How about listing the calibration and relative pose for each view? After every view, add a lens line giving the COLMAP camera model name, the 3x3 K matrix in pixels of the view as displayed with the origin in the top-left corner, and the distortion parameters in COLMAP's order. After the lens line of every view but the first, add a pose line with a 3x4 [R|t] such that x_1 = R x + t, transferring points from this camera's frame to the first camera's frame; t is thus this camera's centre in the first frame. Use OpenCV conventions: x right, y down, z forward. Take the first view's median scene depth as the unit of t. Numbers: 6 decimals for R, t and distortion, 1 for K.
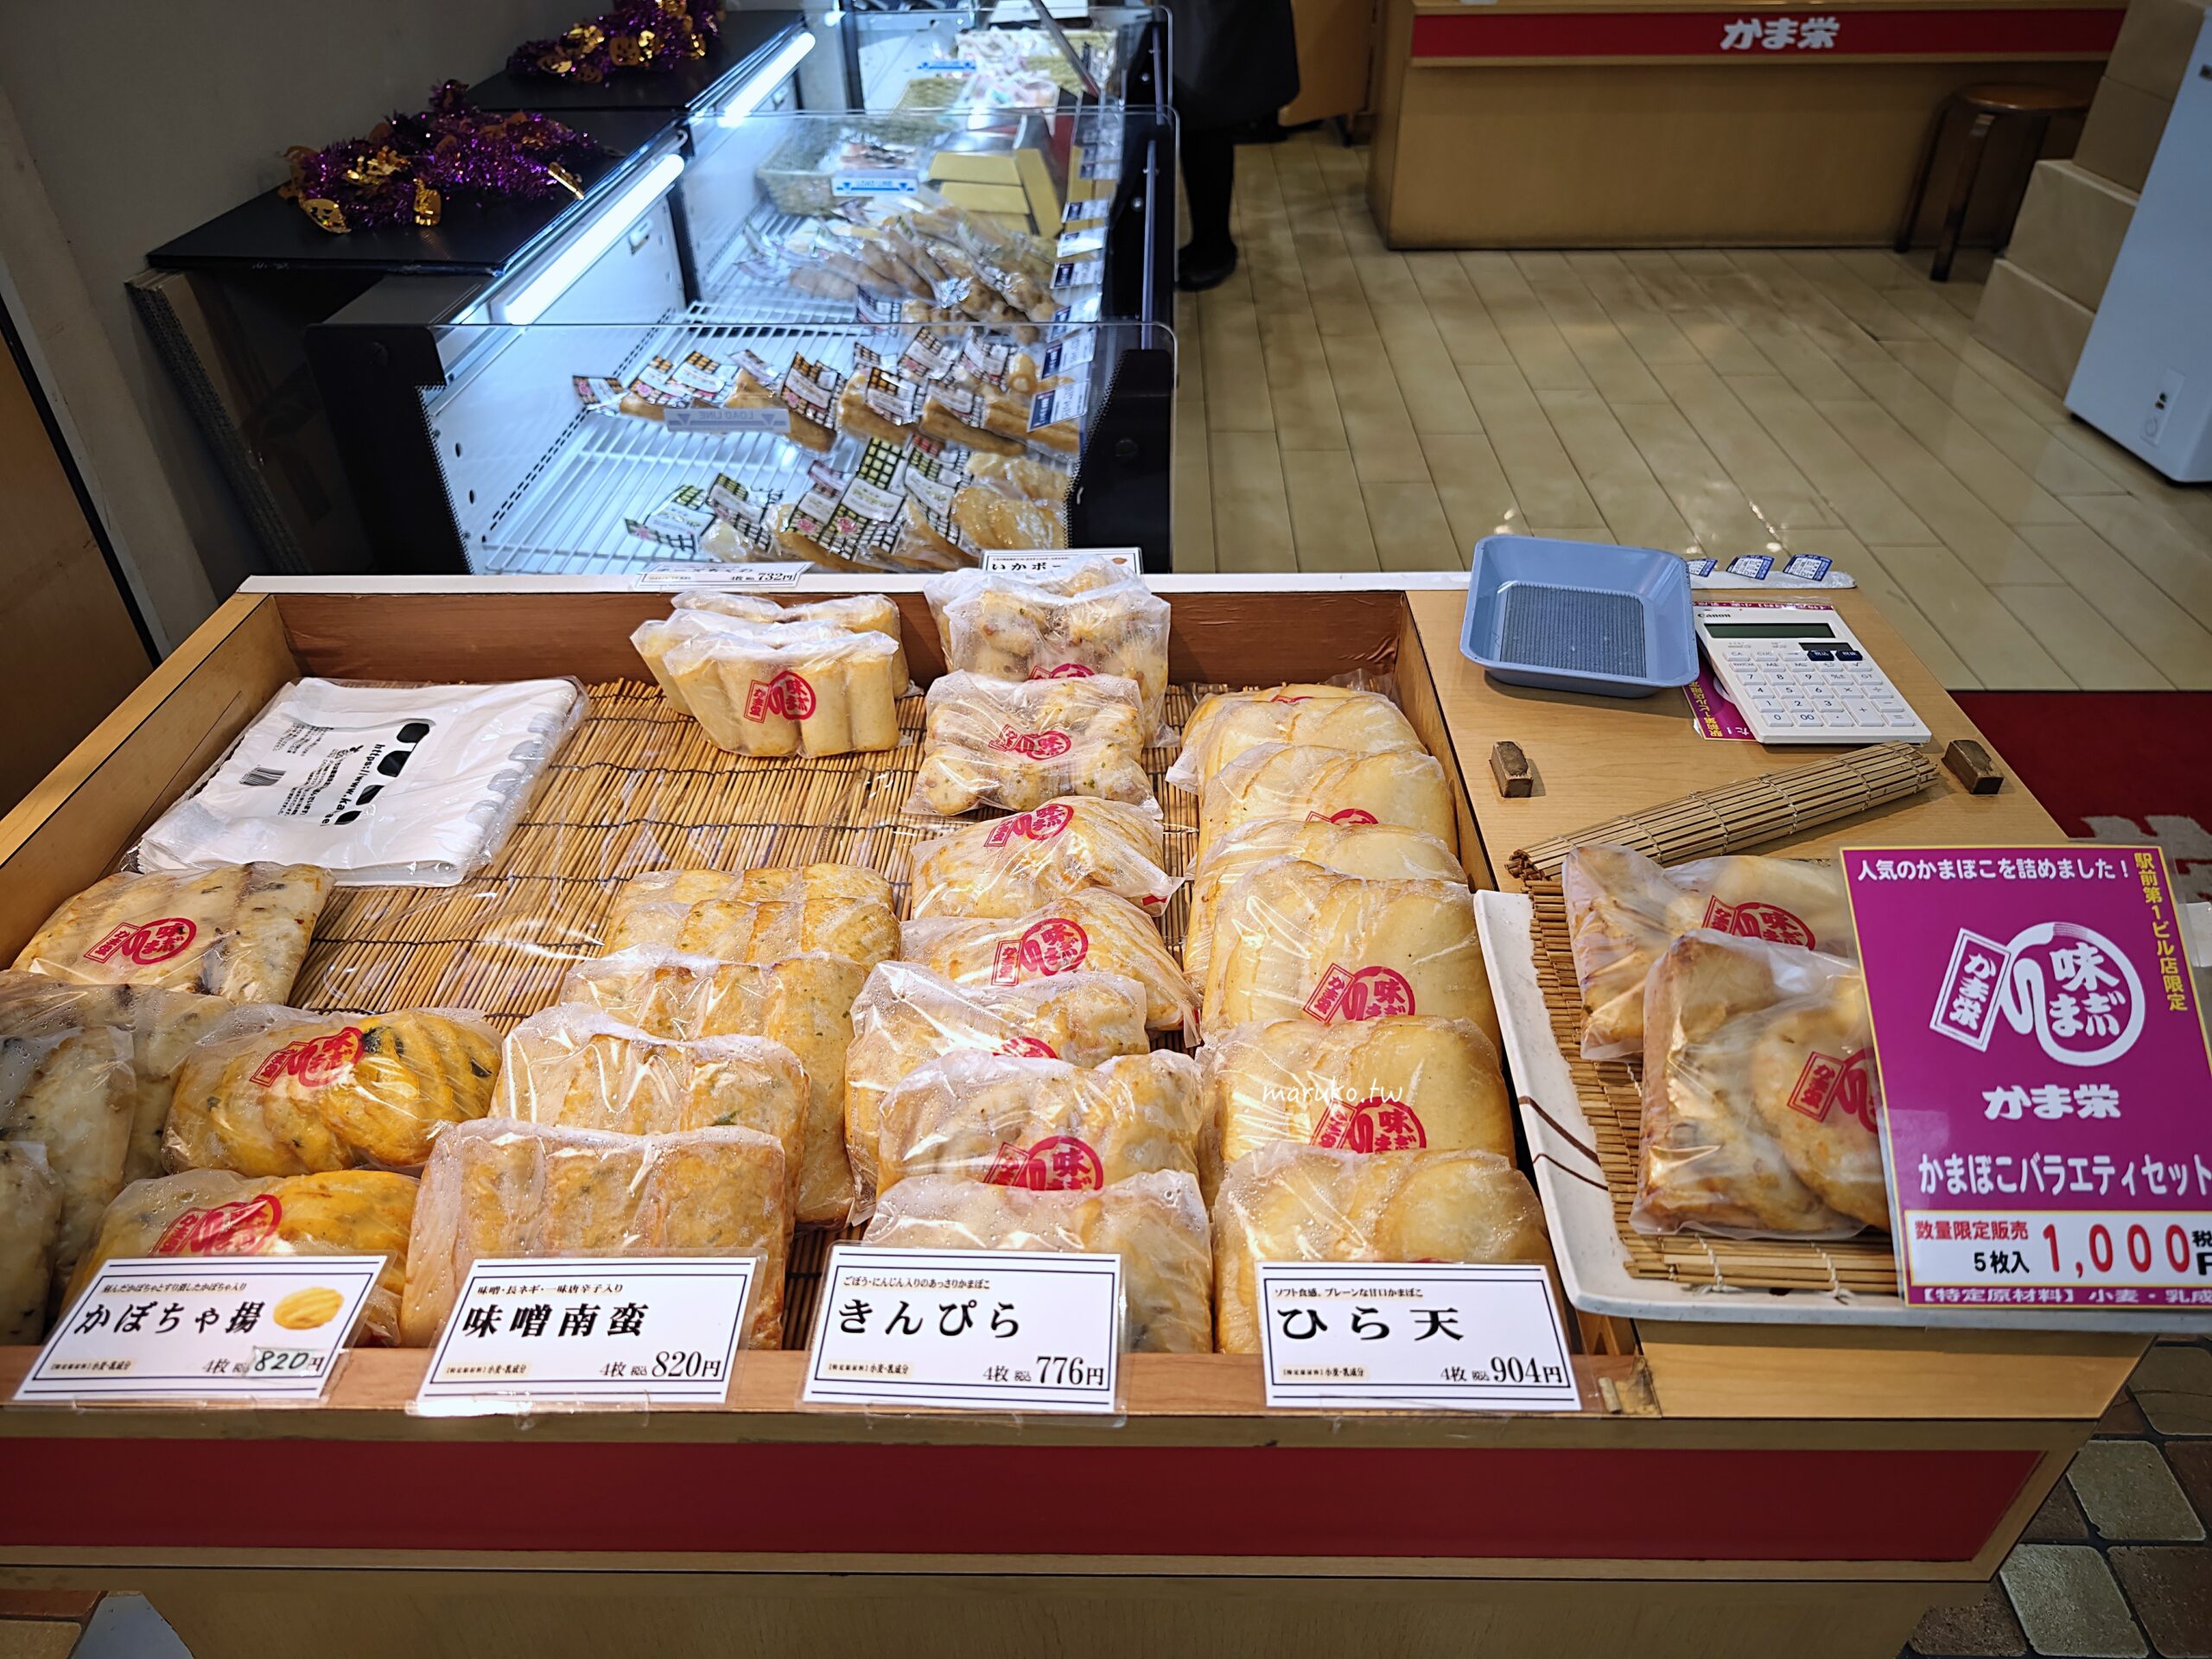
lens RADIAL K [[1508.1, 0, 1132.0], [0, 1508.1, 833.1], [0, 0, 1]] dist [-0.002703, -0.001728]
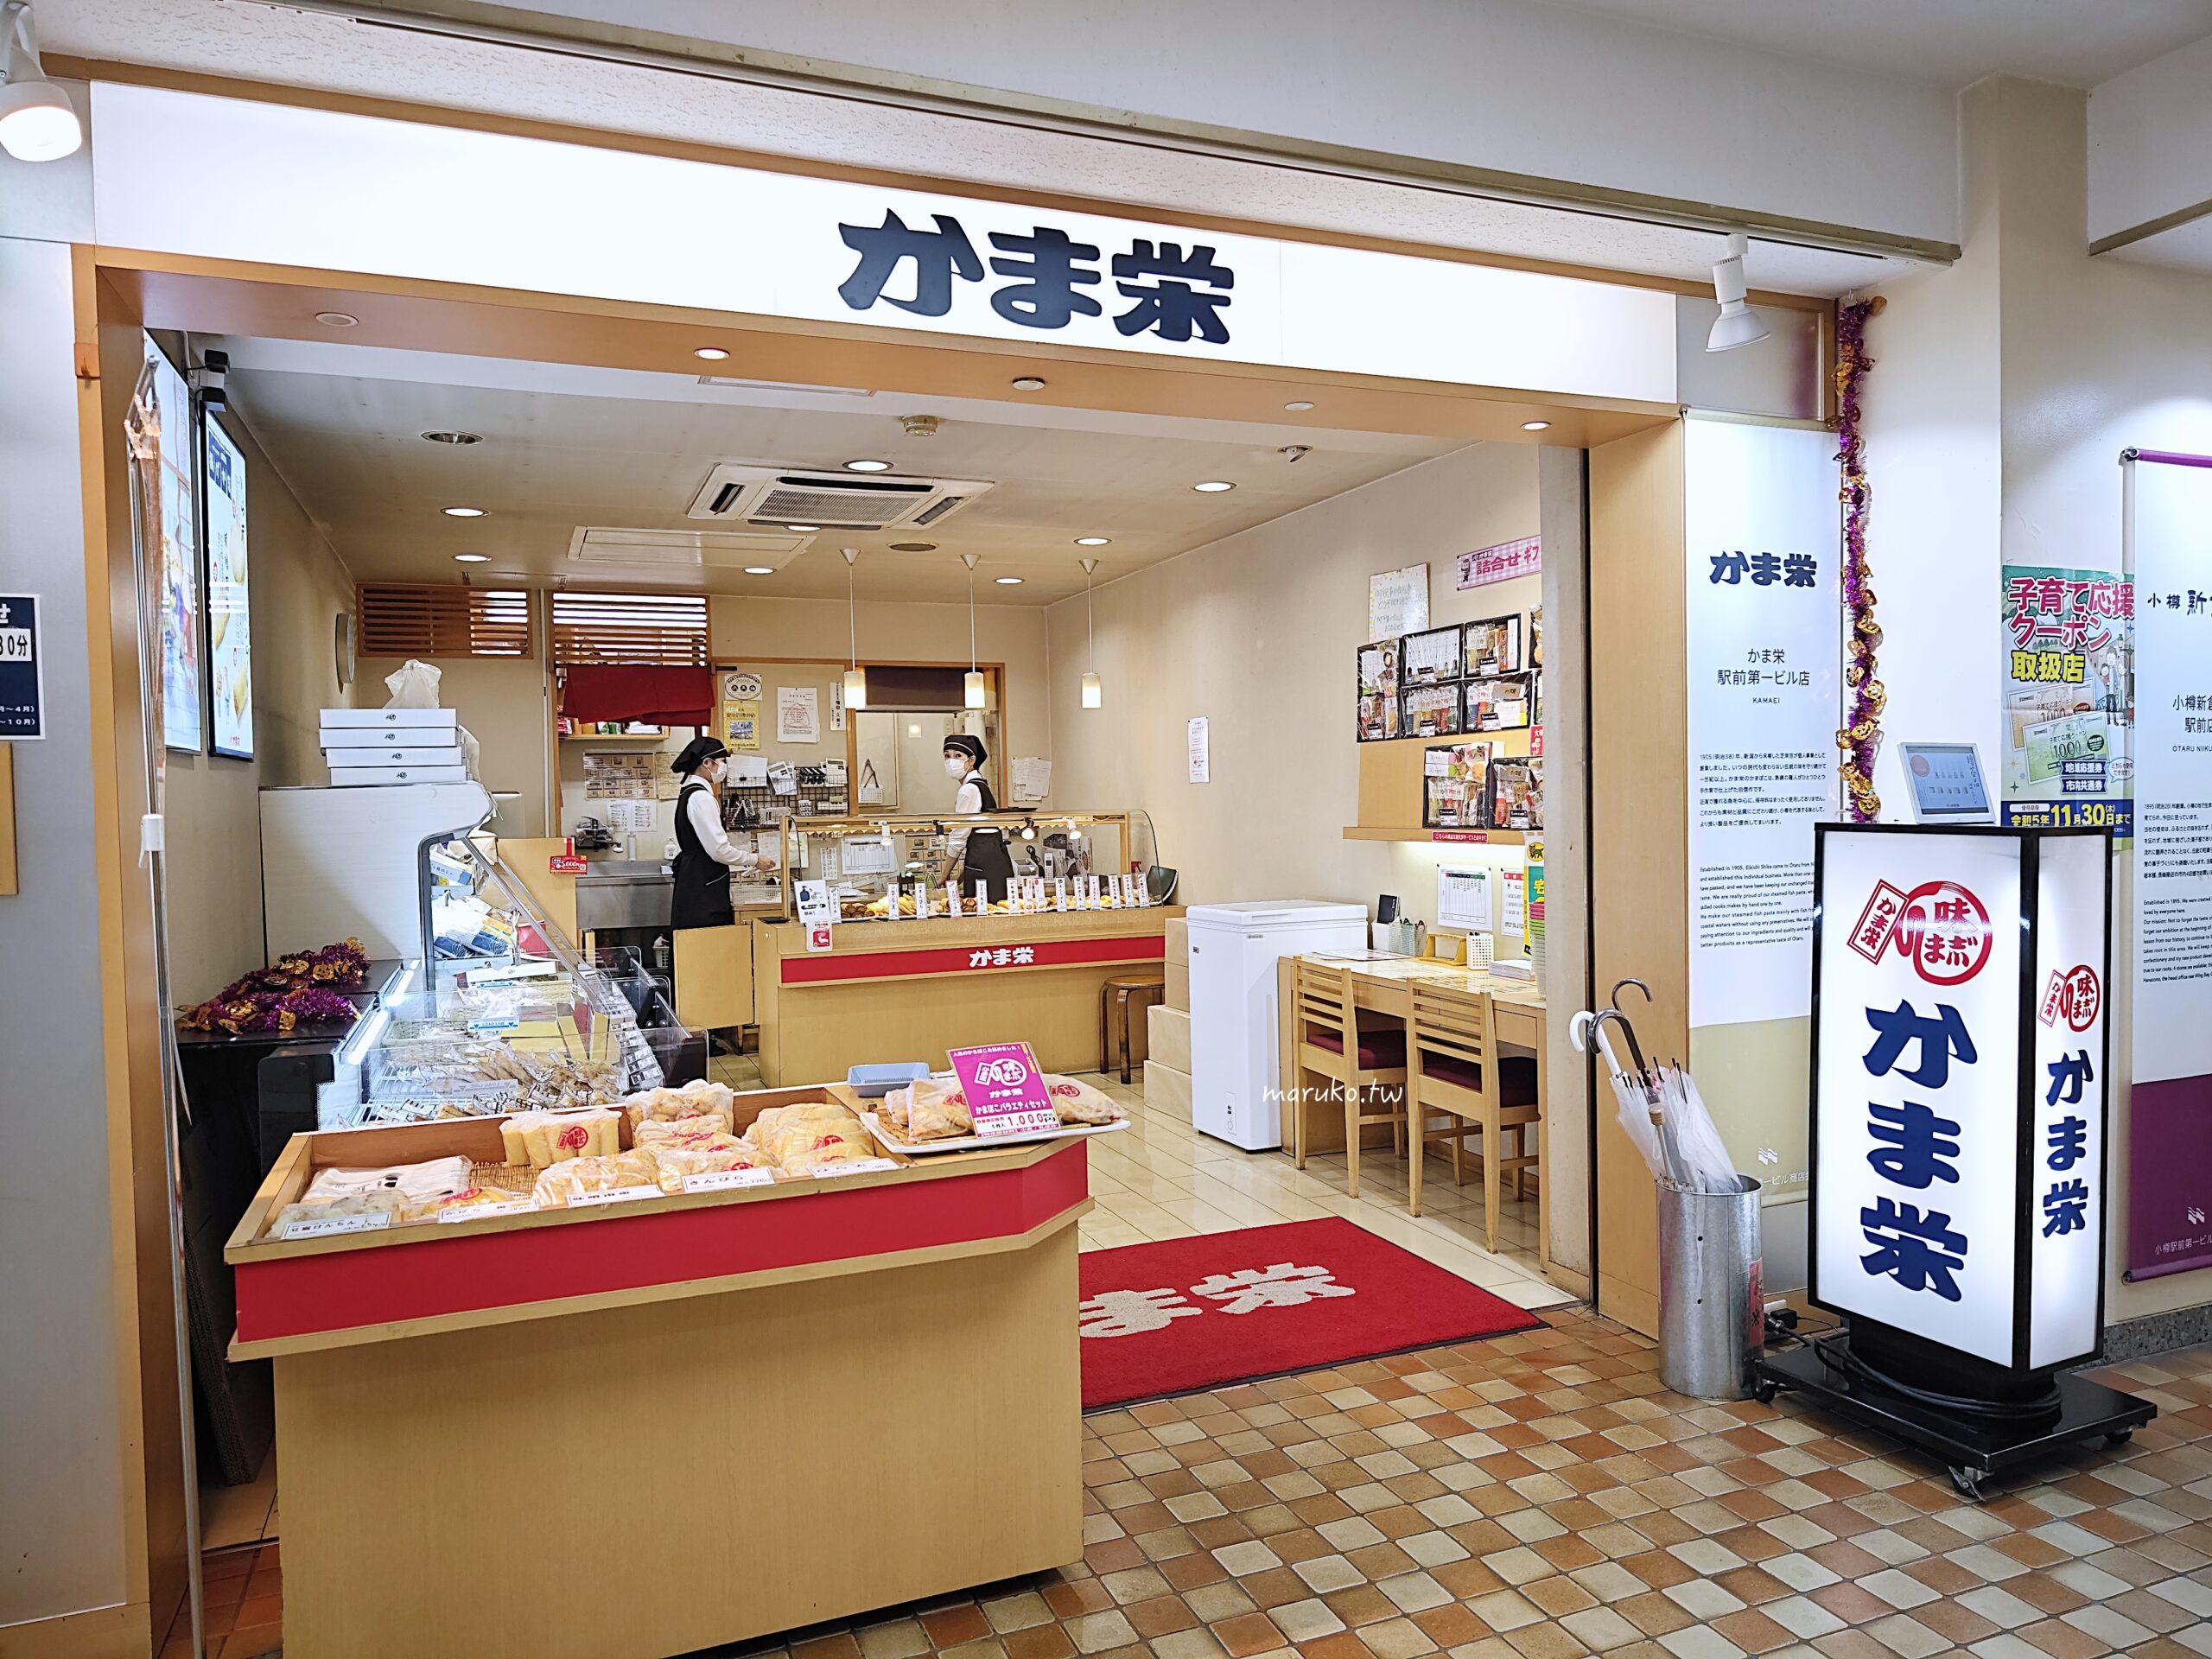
lens RADIAL K [[1508.1, 0, 1132.0], [0, 1508.1, 833.1], [0, 0, 1]] dist [-0.002703, -0.001728]
pose [[0.918488, -0.015023, 0.395163, -0.132200], [0.241765, 0.812107, -0.531066, 0.375791], [-0.312937, 0.583315, 0.749543, -0.511858]]
